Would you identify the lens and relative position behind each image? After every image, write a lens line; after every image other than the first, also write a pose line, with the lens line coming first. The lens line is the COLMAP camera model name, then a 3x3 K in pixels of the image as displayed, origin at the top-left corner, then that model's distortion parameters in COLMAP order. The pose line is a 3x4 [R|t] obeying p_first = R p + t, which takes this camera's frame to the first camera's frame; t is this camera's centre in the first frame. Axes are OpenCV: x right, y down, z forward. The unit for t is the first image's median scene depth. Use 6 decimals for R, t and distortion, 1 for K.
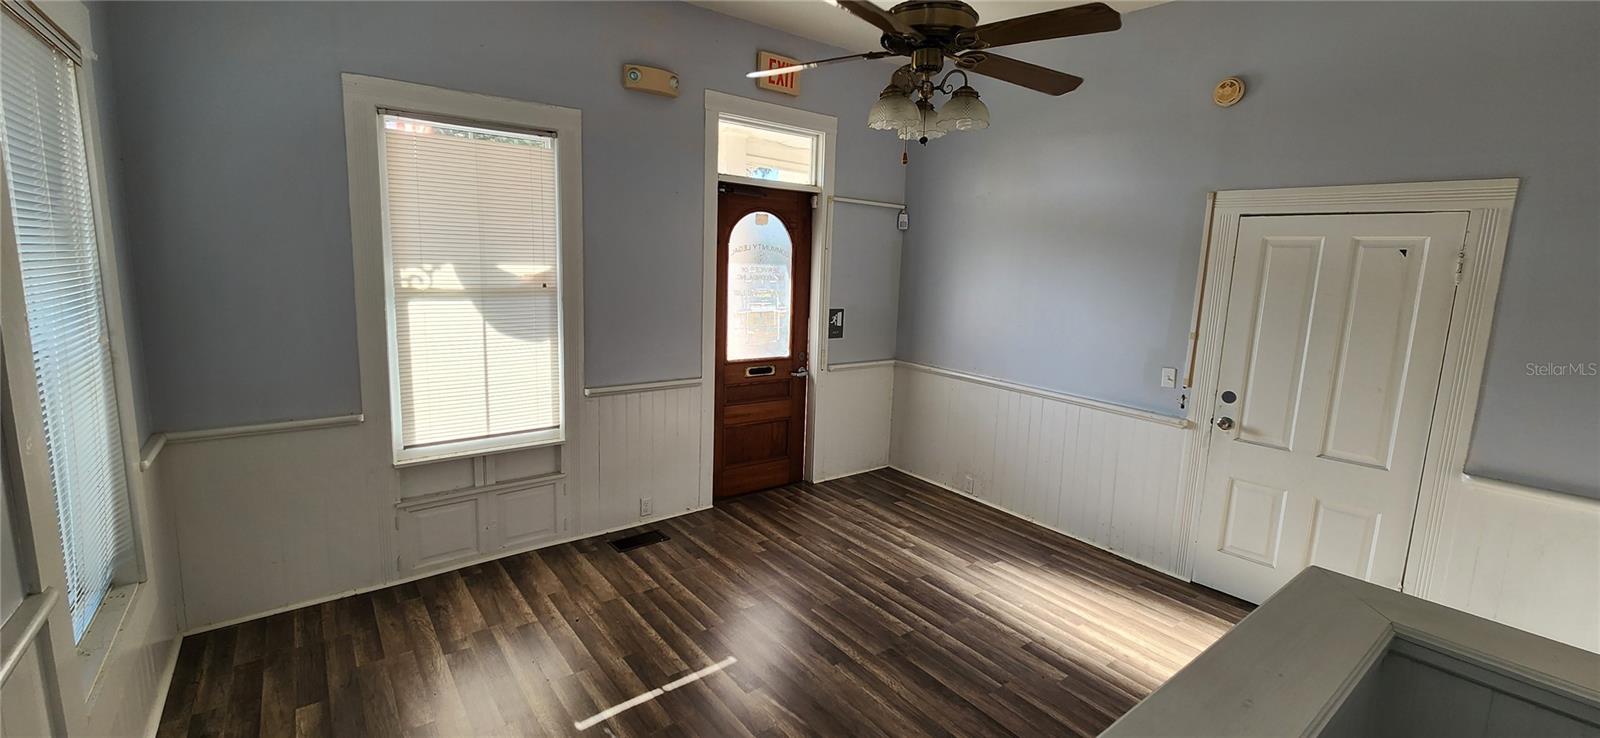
lens RADIAL K [[660.3, 0, 796.4], [0, 660.3, 361.8], [0, 0, 1]] dist [0.001738, -0.000134]
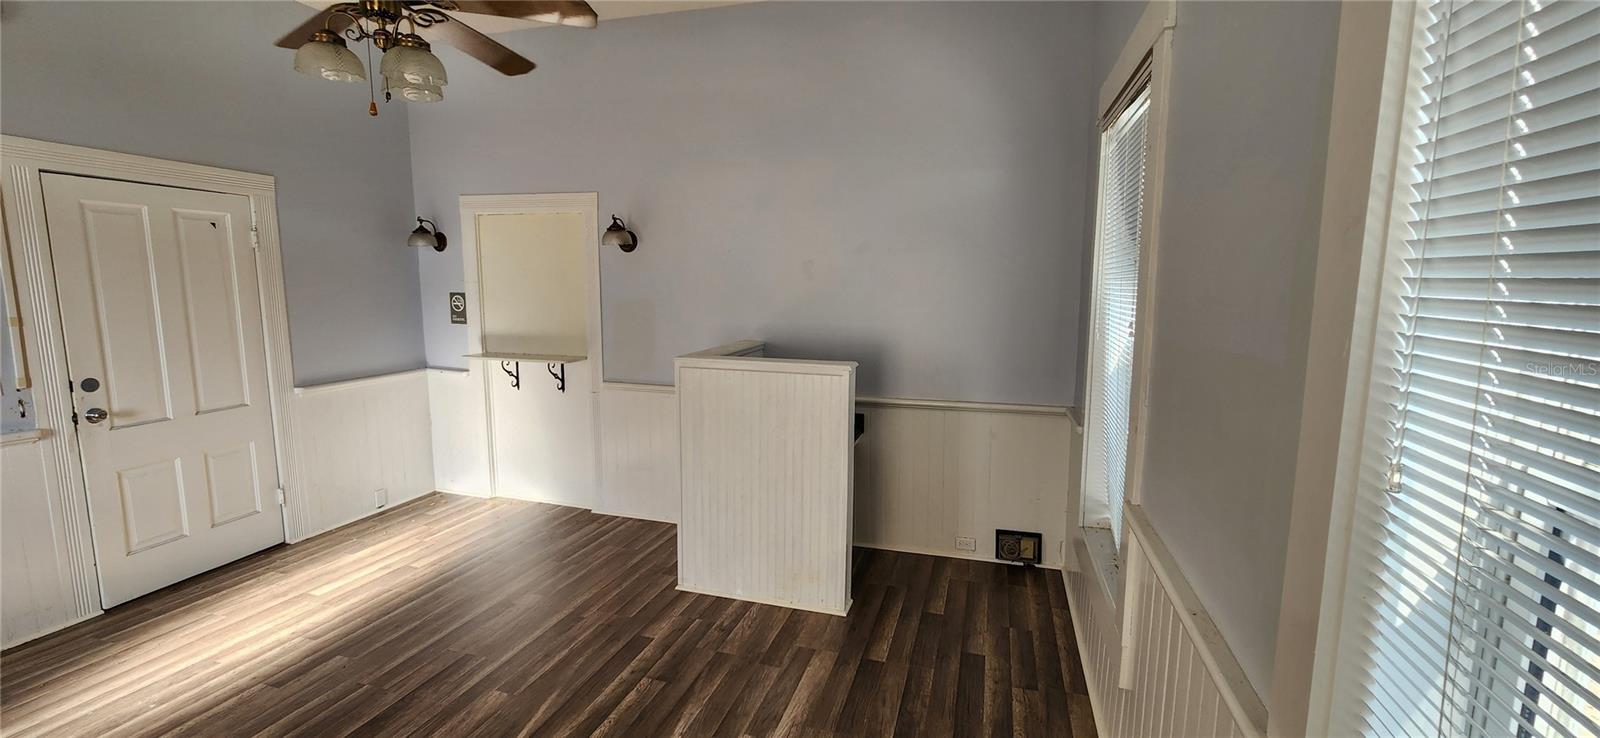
lens RADIAL K [[660.3, 0, 796.4], [0, 660.3, 361.8], [0, 0, 1]] dist [0.001738, -0.000134]
pose [[-0.588097, -0.136849, 0.797129, -0.619414], [0.101482, 0.965307, 0.240591, -0.097286], [-0.802398, 0.222385, -0.553807, 0.789489]]
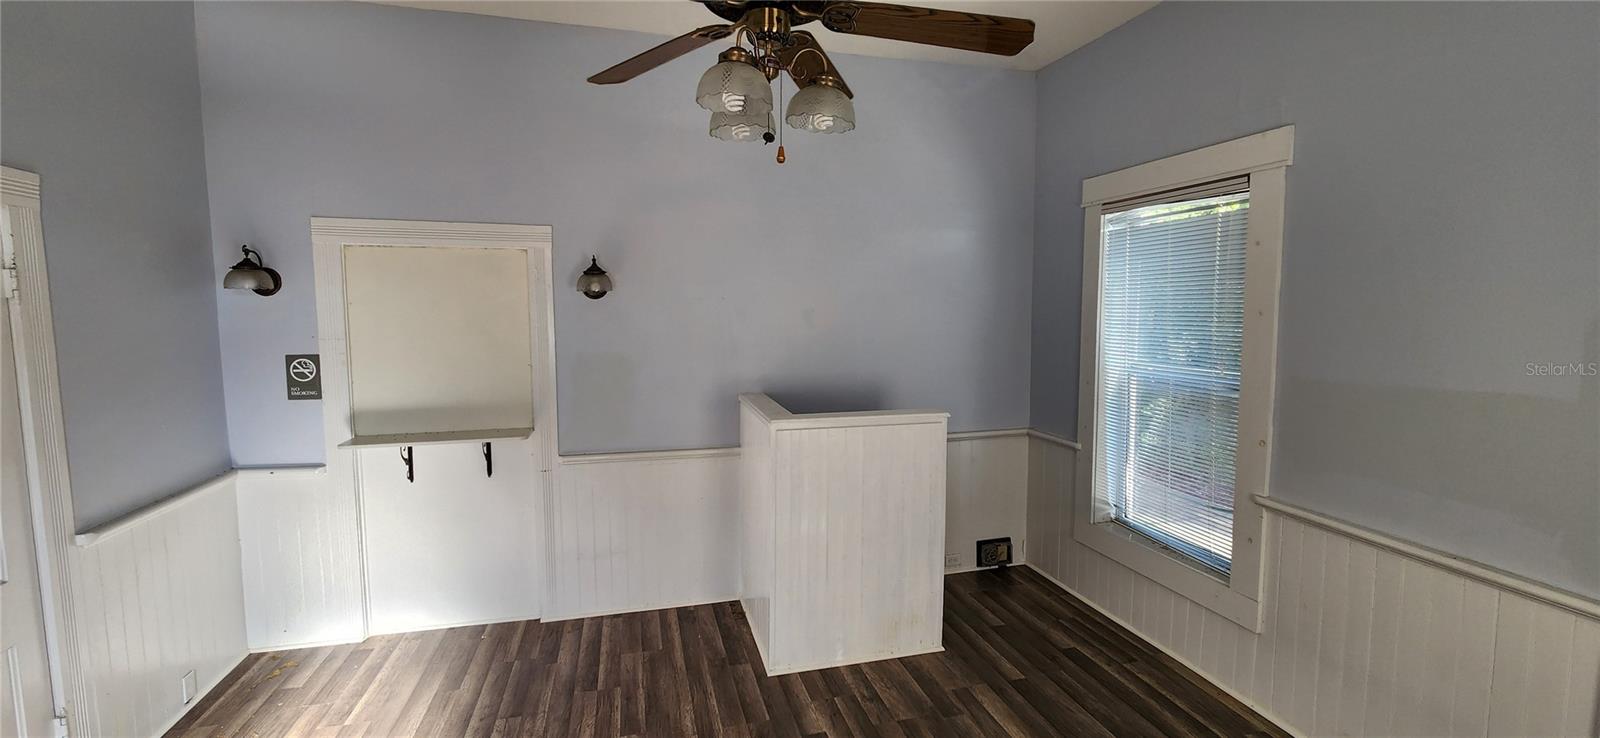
lens RADIAL K [[660.3, 0, 796.4], [0, 660.3, 361.8], [0, 0, 1]] dist [0.001738, -0.000134]
pose [[-0.928303, -0.064434, 0.366199, -0.079812], [0.028300, 0.969770, 0.242373, -0.181414], [-0.370746, 0.235359, -0.898417, 1.169943]]
